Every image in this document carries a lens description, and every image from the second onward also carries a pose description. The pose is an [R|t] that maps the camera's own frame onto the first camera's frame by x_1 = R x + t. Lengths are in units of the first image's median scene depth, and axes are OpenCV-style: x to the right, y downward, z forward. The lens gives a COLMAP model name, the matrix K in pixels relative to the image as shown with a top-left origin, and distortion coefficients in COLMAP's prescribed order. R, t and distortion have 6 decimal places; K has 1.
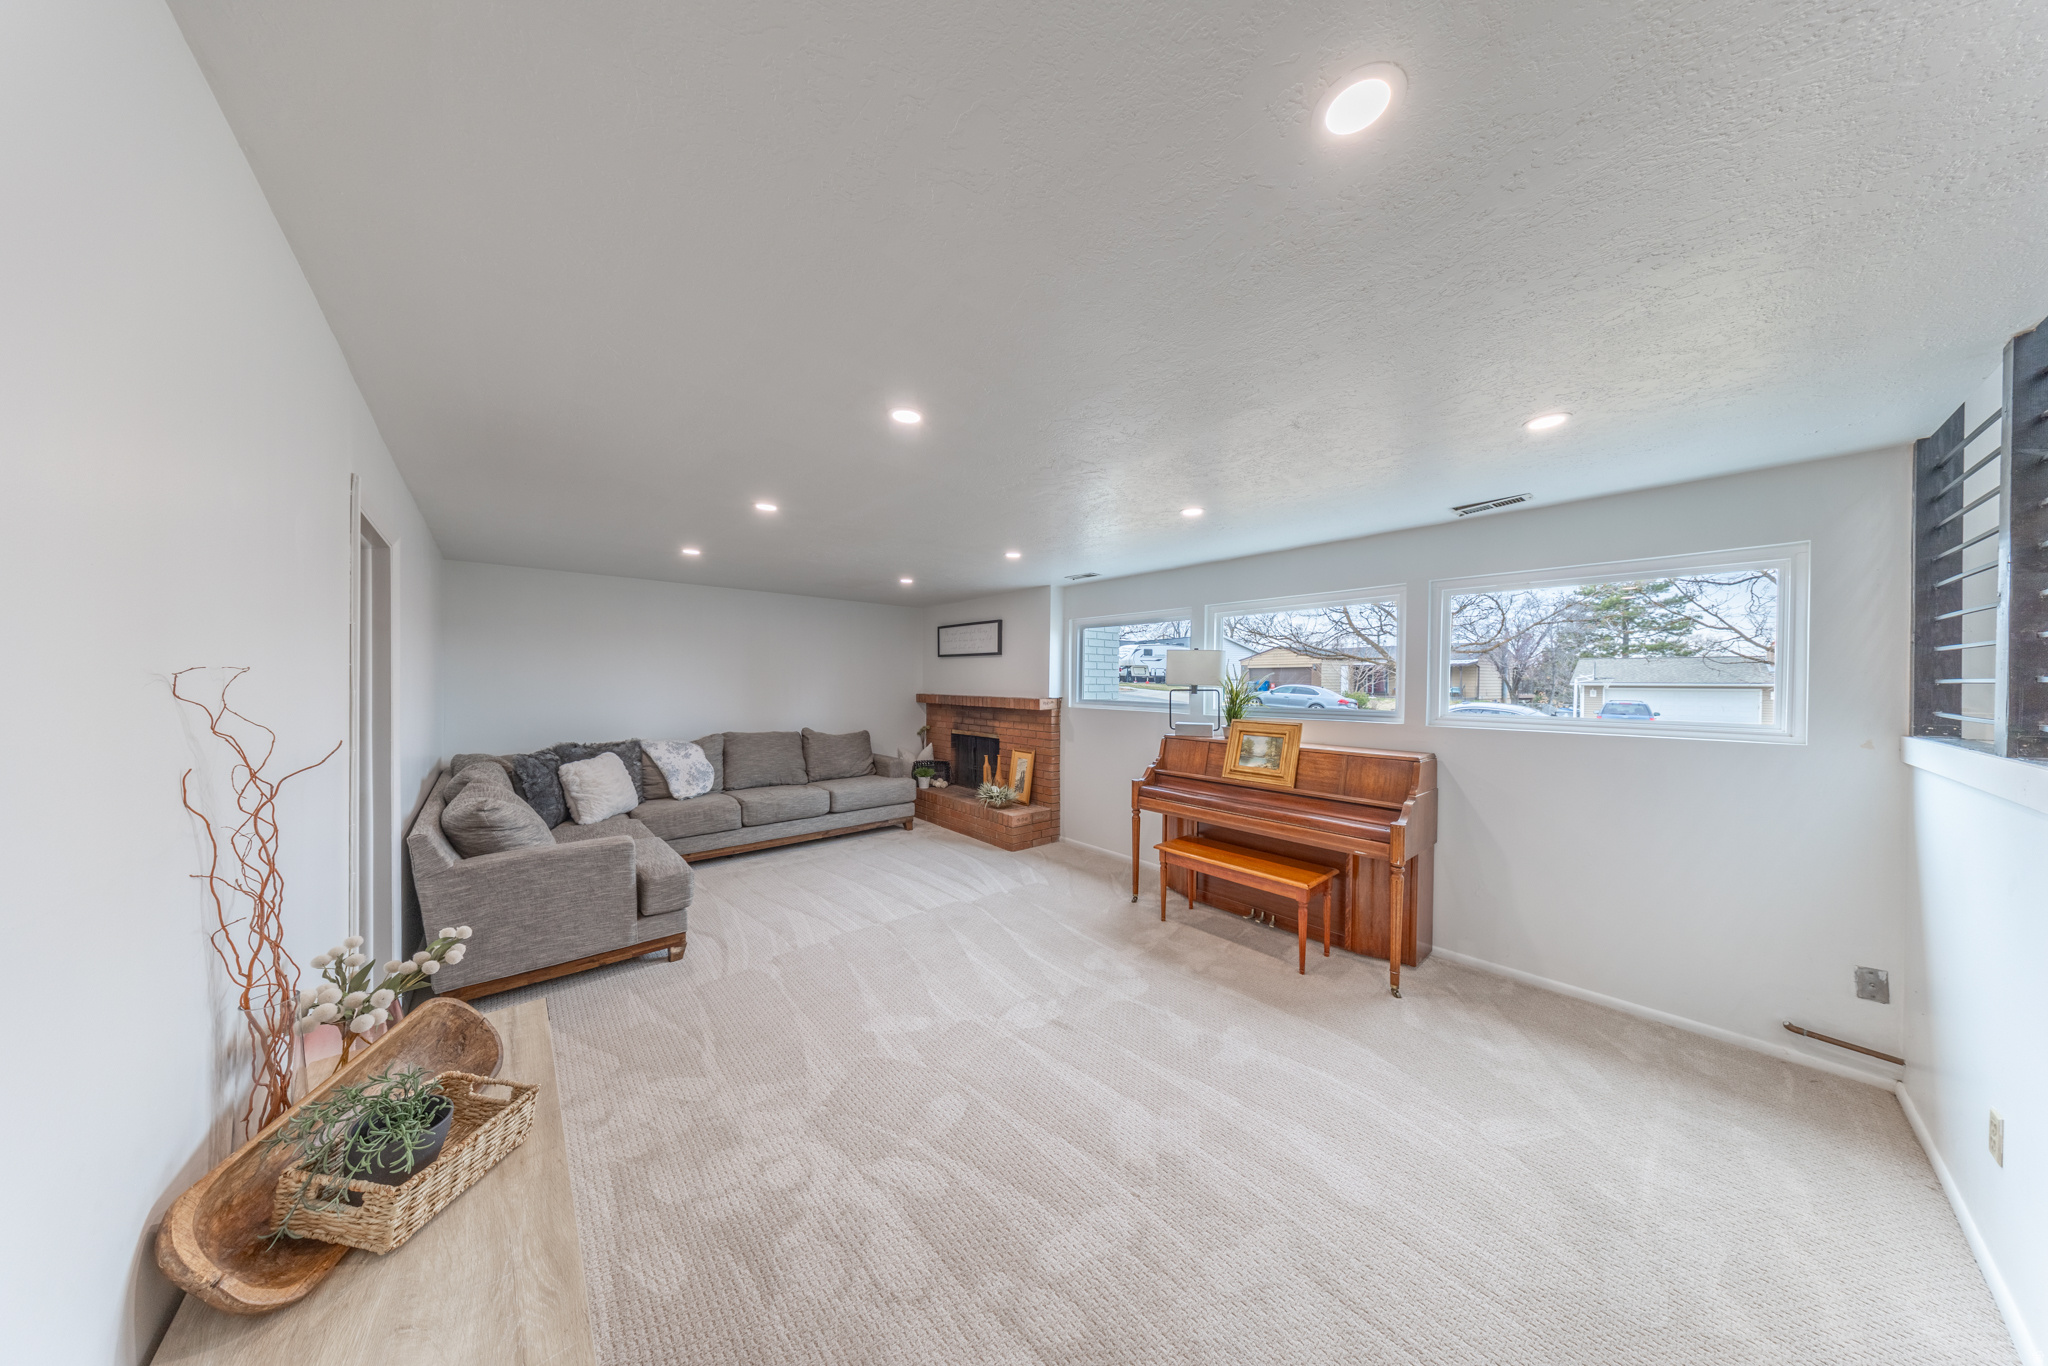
lens RADIAL K [[590.1, 0, 1024.0], [0, 590.1, 683.0], [0, 0, 1]] dist [0.001686, -0.000200]
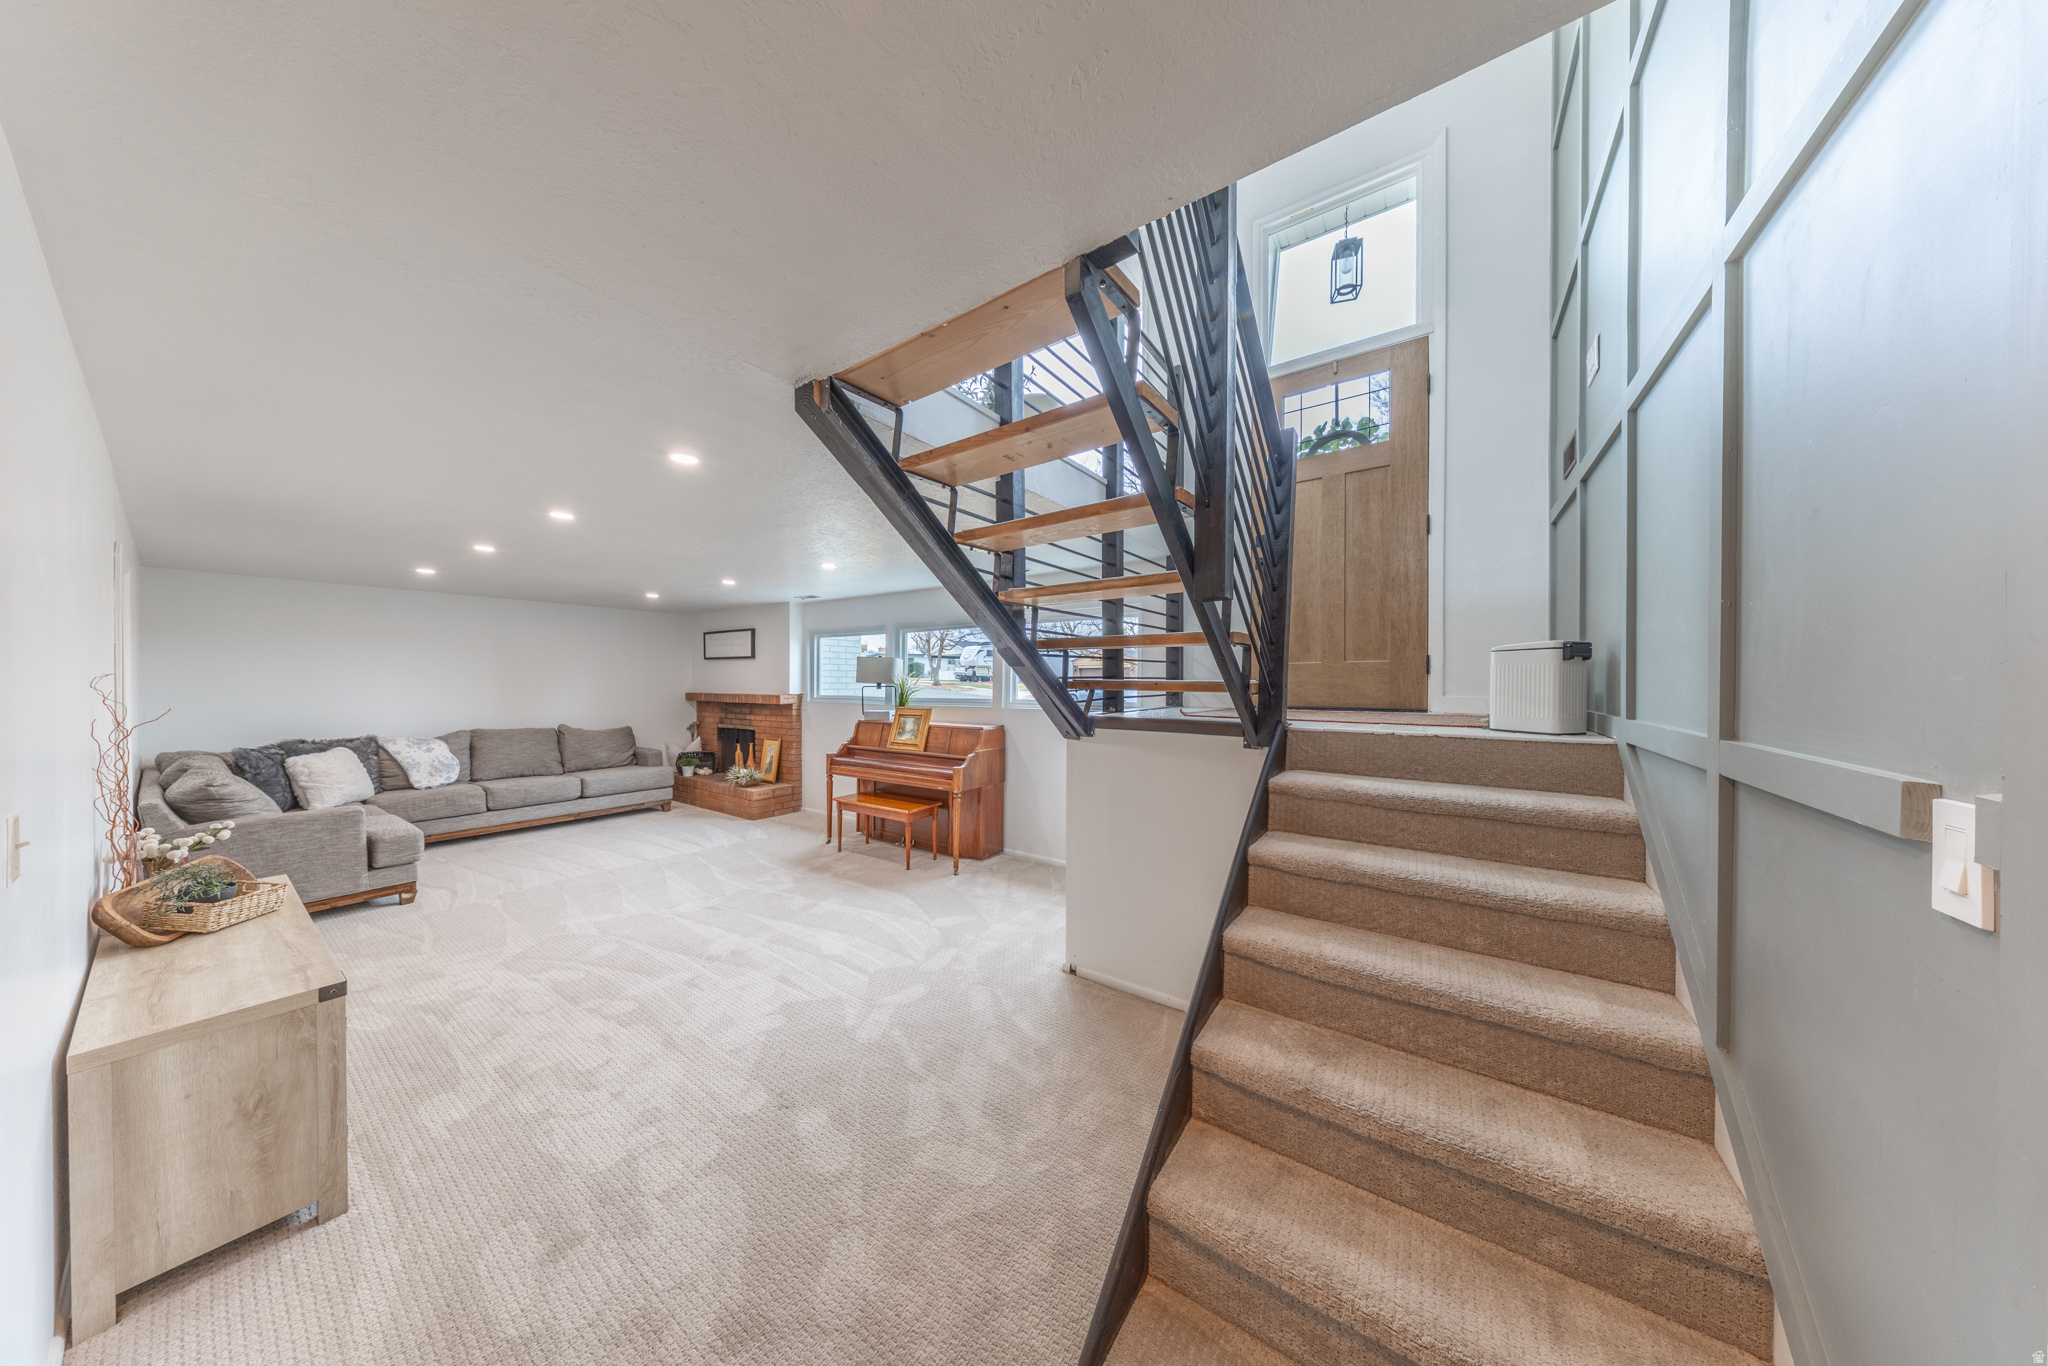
lens RADIAL K [[587.7, 0, 1056.6], [0, 587.7, 680.1], [0, 0, 1]] dist [-0.036496, 0.005232]
pose [[0.959246, -0.005844, 0.282511, 0.284952], [0.007179, 0.999967, -0.003690, 0.005837], [-0.282480, 0.005568, 0.959257, -0.384290]]
